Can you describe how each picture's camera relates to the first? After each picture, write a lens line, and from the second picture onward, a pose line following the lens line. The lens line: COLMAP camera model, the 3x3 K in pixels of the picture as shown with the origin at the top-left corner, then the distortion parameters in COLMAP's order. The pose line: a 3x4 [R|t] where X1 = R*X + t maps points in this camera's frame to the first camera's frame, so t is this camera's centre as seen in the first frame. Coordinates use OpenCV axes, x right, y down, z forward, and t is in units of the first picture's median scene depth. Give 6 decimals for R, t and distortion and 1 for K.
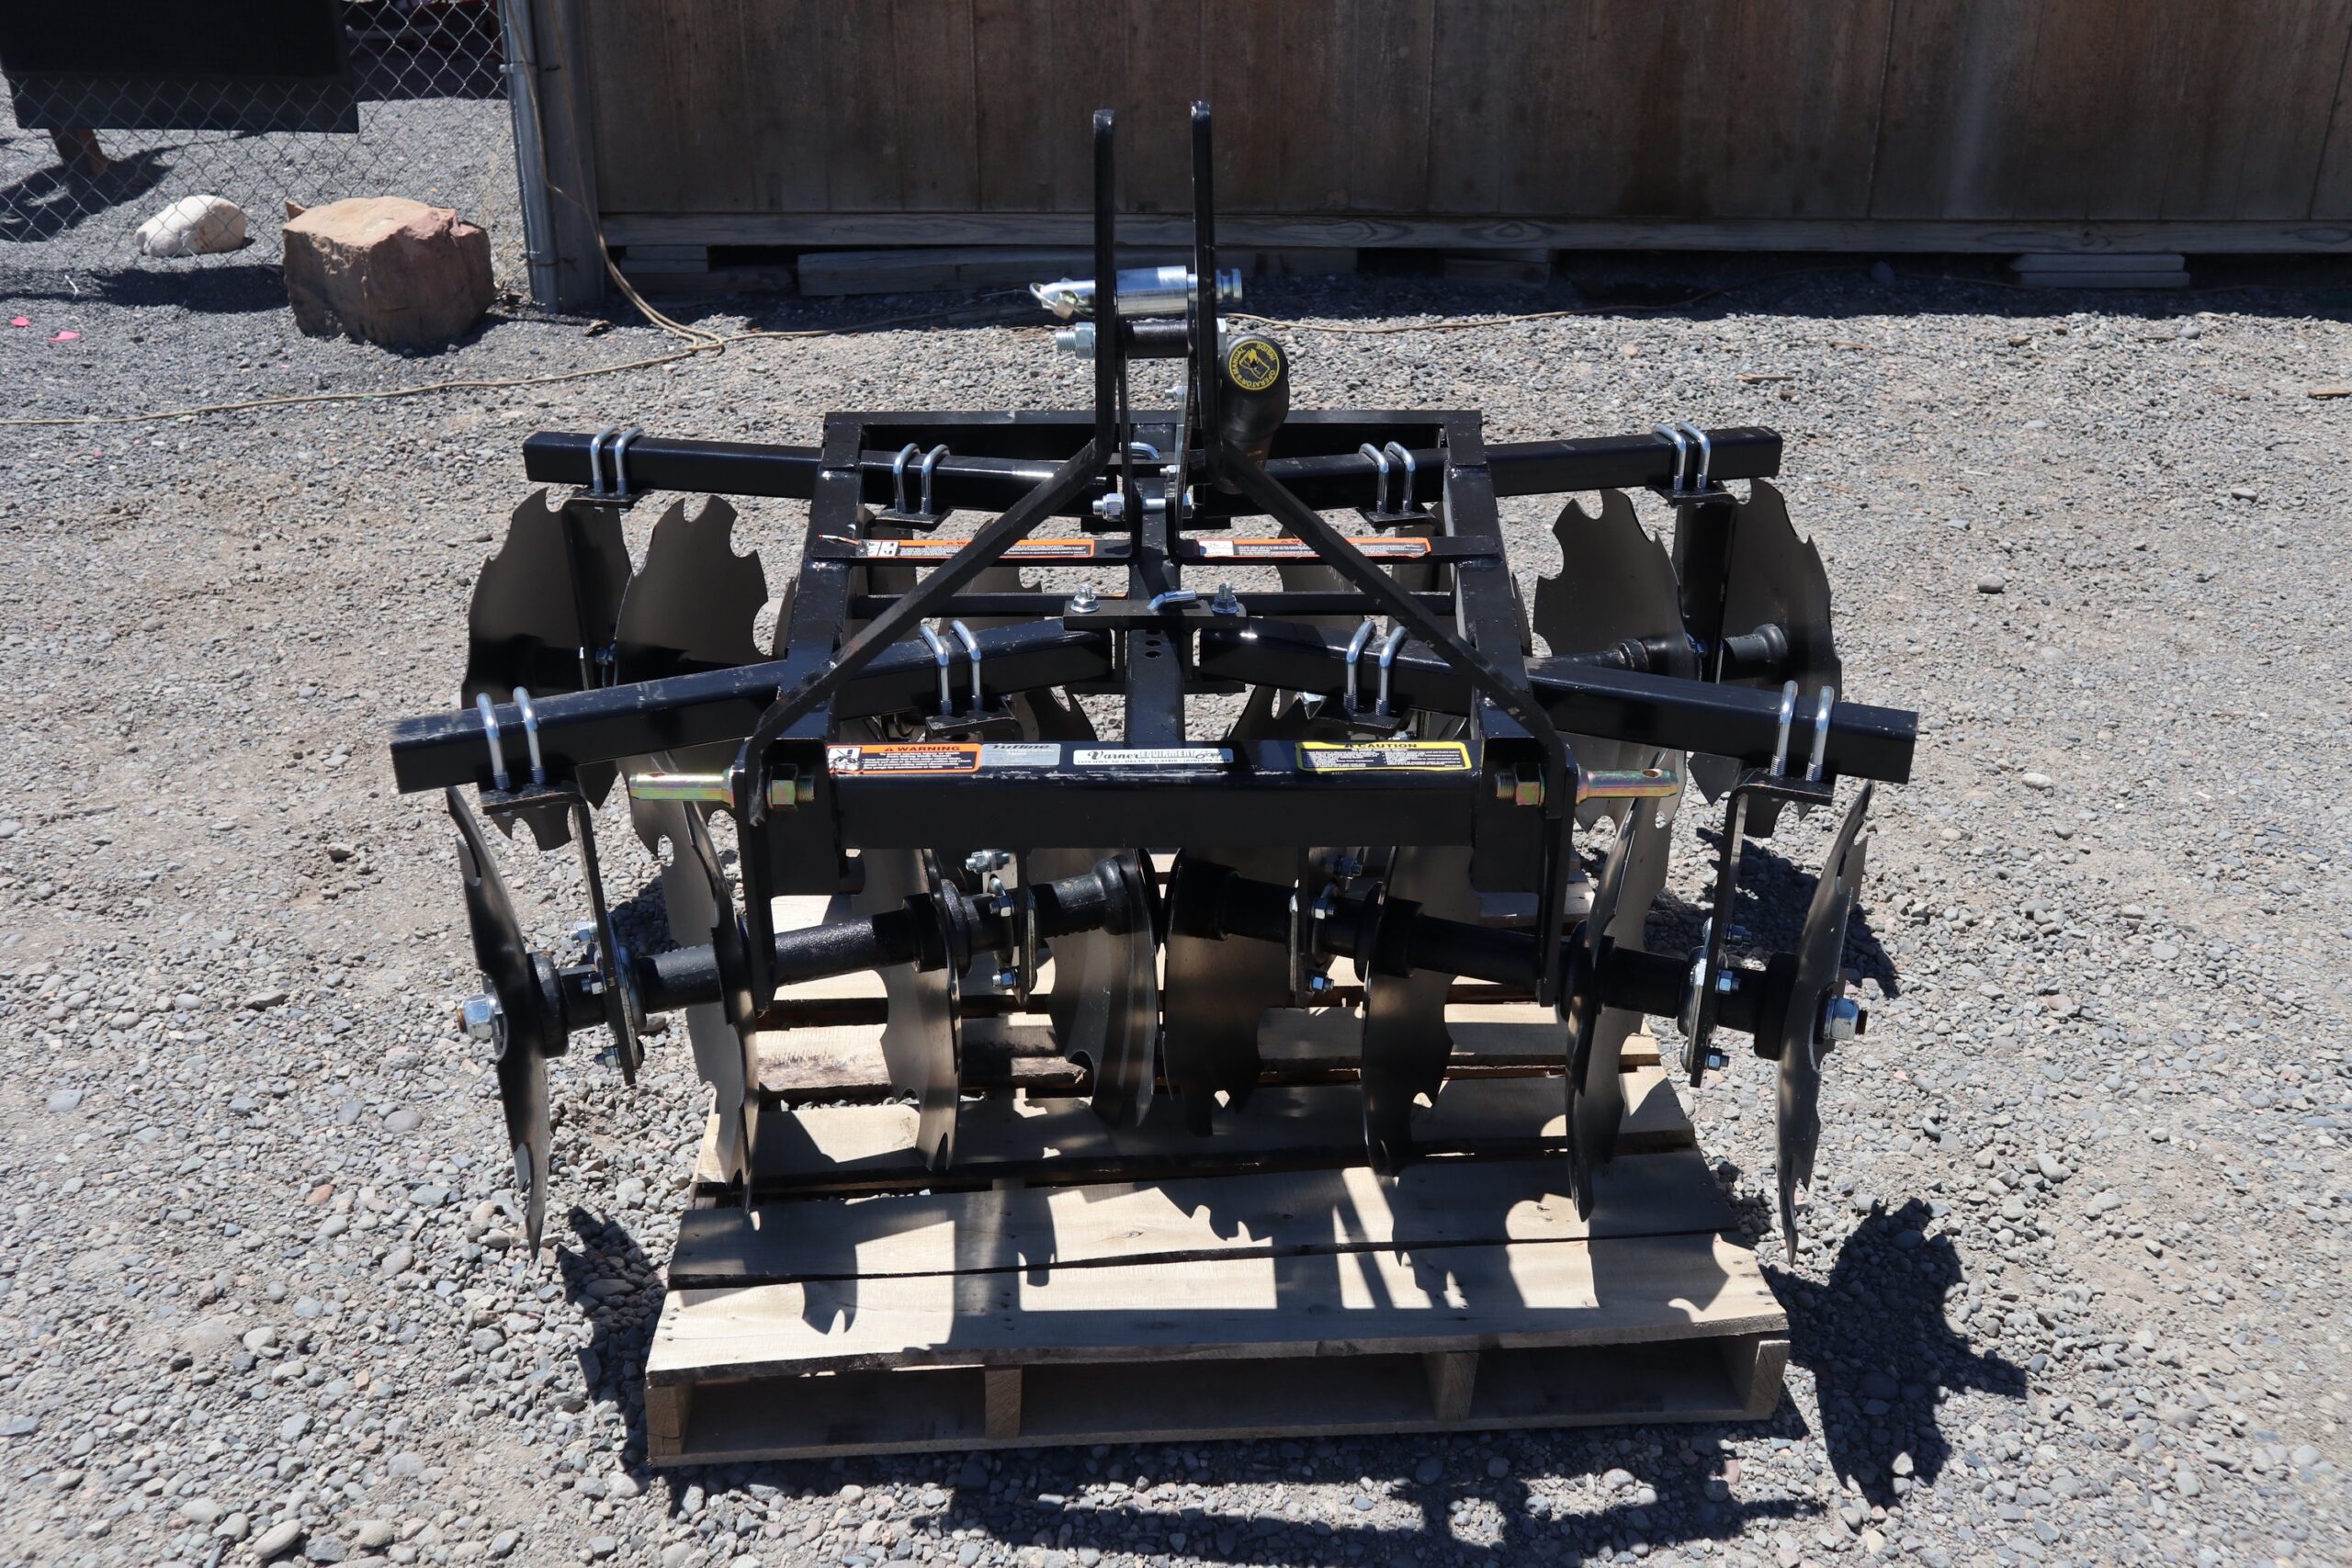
lens RADIAL K [[2063.8, 0, 1163.7], [0, 2063.8, 824.5], [0, 0, 1]] dist [-0.065386, 0.122446]
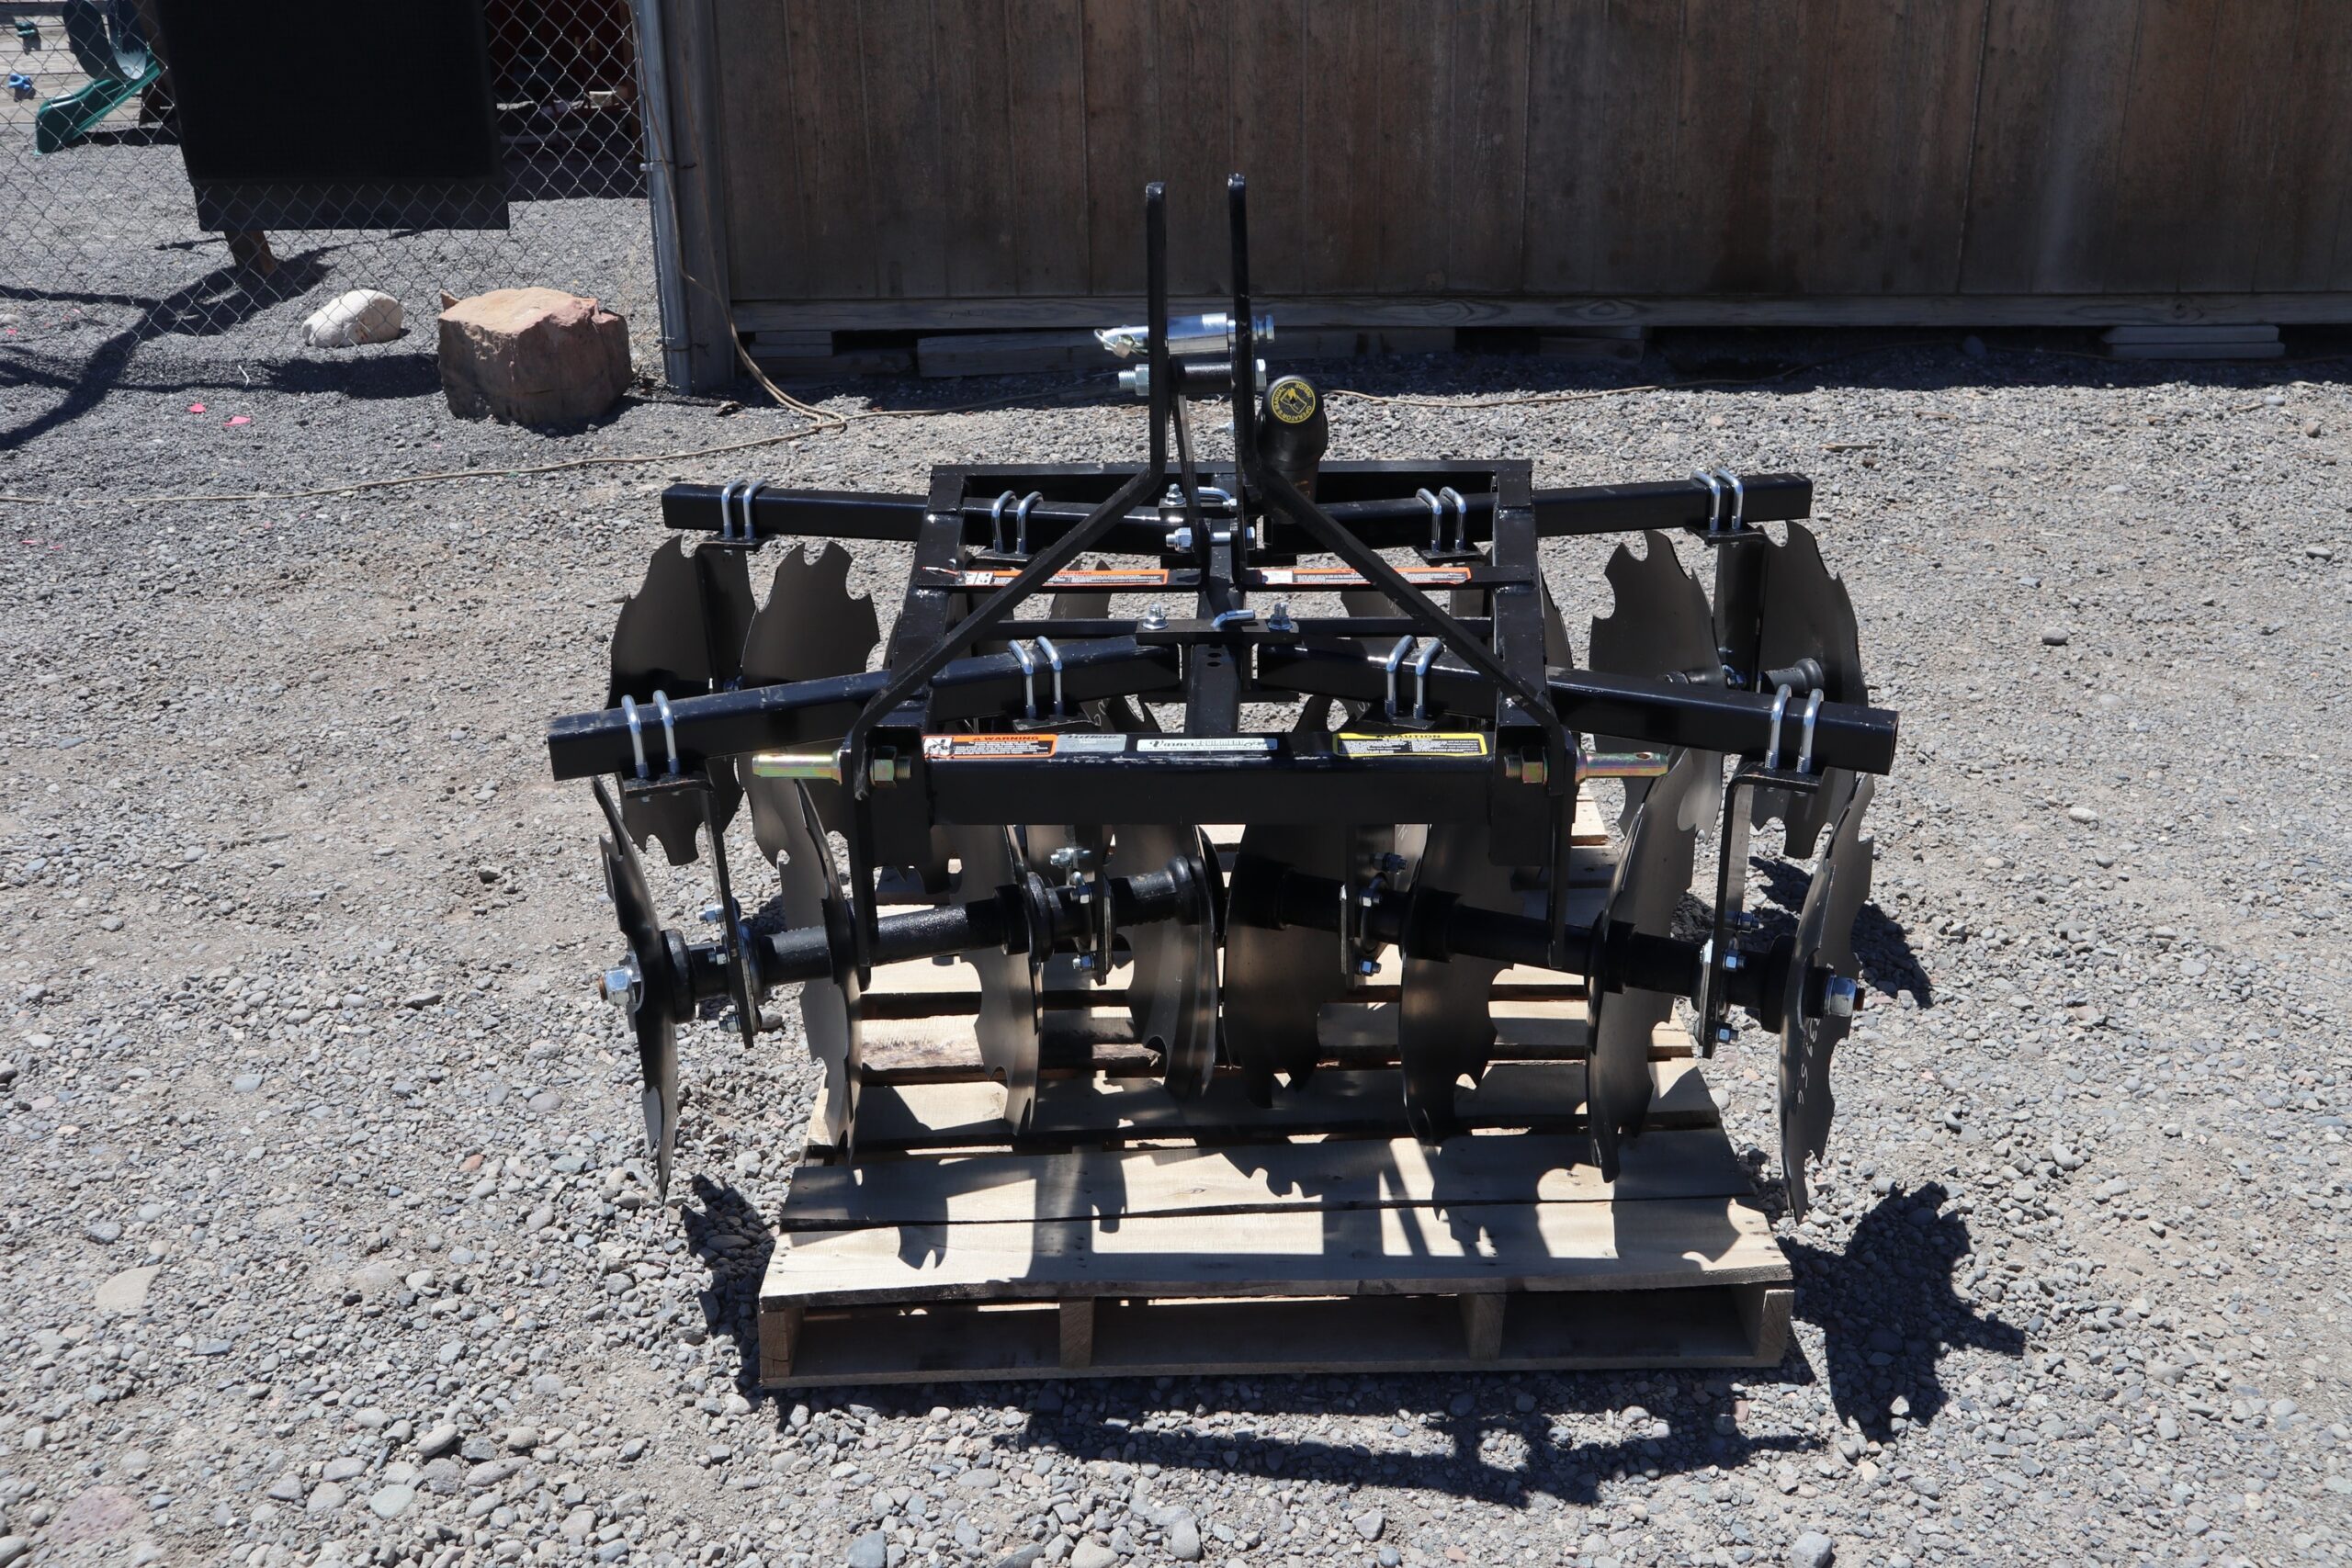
lens RADIAL K [[2063.8, 0, 1163.7], [0, 2063.8, 824.5], [0, 0, 1]] dist [-0.065386, 0.122446]
pose [[0.998384, 0.003383, -0.056731, 0.026303], [-0.005705, 0.999151, -0.040812, 0.042363], [0.056544, 0.041070, 0.997555, -0.100176]]
